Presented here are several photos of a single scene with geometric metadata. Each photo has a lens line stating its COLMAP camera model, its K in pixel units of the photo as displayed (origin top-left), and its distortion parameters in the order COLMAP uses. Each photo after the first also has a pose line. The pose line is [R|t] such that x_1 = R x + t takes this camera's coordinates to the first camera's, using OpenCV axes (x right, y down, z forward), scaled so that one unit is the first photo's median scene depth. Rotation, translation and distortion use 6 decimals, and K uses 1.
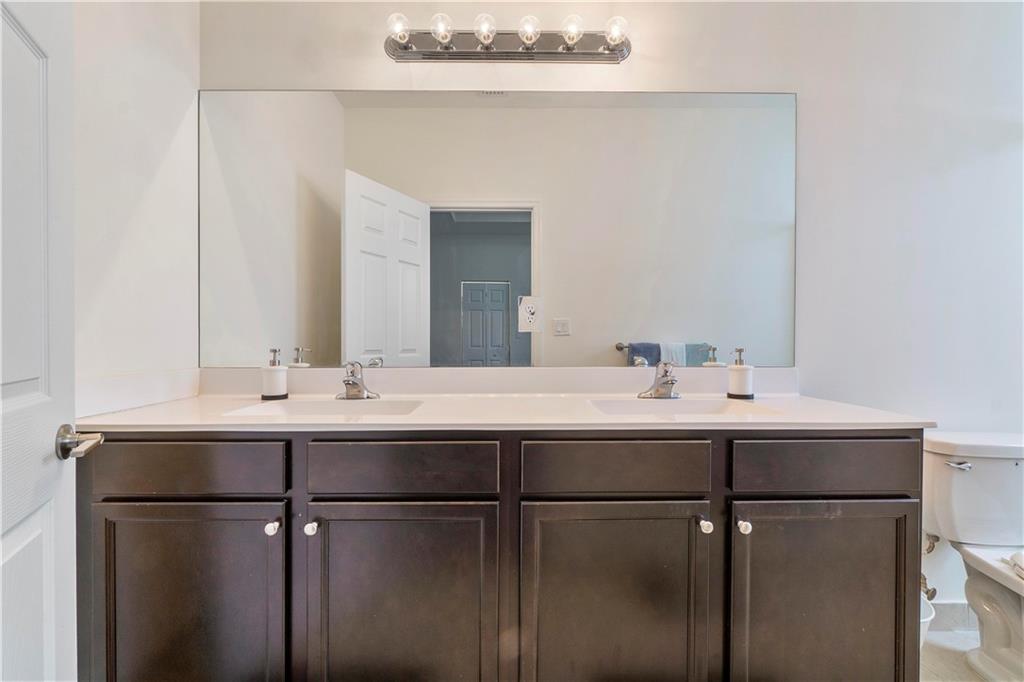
lens RADIAL K [[444.3, 0, 494.2], [0, 444.3, 346.5], [0, 0, 1]] dist [-0.003628, 0.000526]
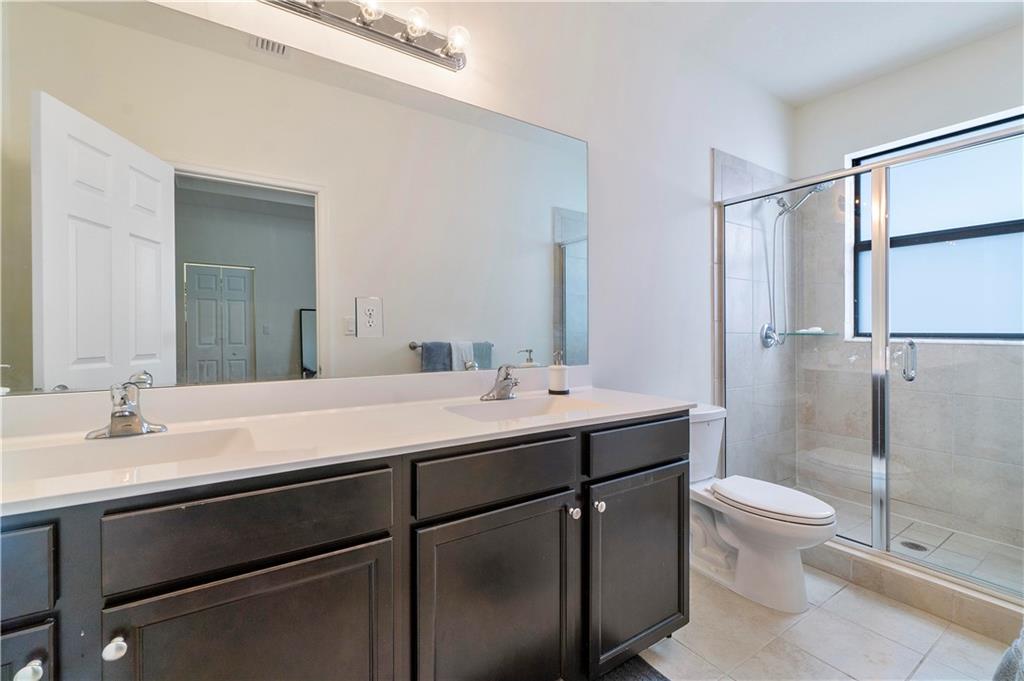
lens RADIAL K [[444.3, 0, 514.9], [0, 444.3, 340.3], [0, 0, 1]] dist [-0.003628, 0.000526]
pose [[0.837735, -0.008718, 0.546007, -0.177137], [0.009760, 0.999952, 0.000992, -0.025981], [-0.545990, 0.004498, 0.837780, 0.084088]]
